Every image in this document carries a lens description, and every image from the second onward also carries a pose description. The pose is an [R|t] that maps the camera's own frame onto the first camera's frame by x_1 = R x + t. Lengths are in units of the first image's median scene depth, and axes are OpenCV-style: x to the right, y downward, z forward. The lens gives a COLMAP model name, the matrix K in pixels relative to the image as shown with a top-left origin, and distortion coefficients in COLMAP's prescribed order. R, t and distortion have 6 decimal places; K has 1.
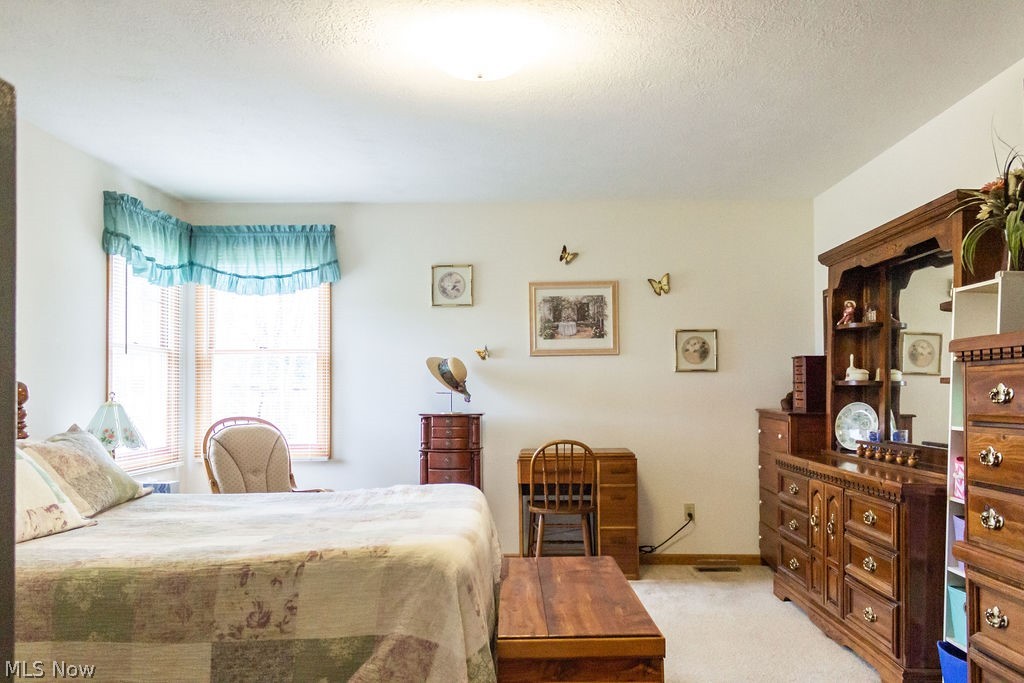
lens RADIAL K [[822.4, 0, 513.6], [0, 822.4, 350.8], [0, 0, 1]] dist [0.037653, -0.000756]
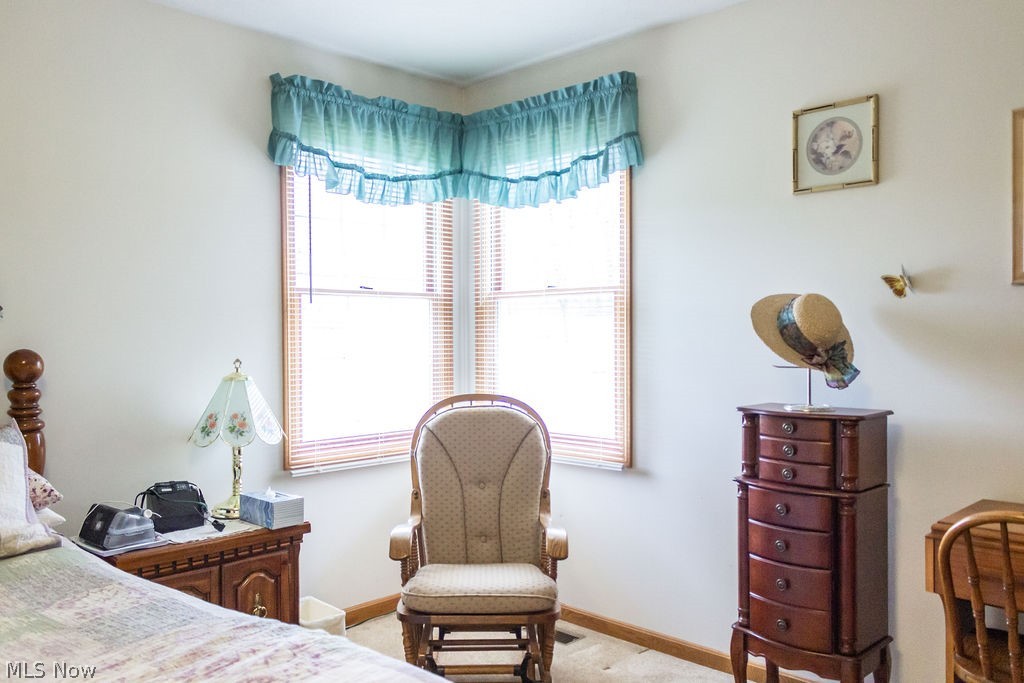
lens RADIAL K [[822.4, 0, 513.6], [0, 822.4, 350.8], [0, 0, 1]] dist [0.037653, -0.000756]
pose [[0.726278, 0.019389, -0.687128, 0.128982], [0.034142, 0.997351, 0.064229, 0.004016], [0.686553, -0.070108, 0.723692, 0.511170]]
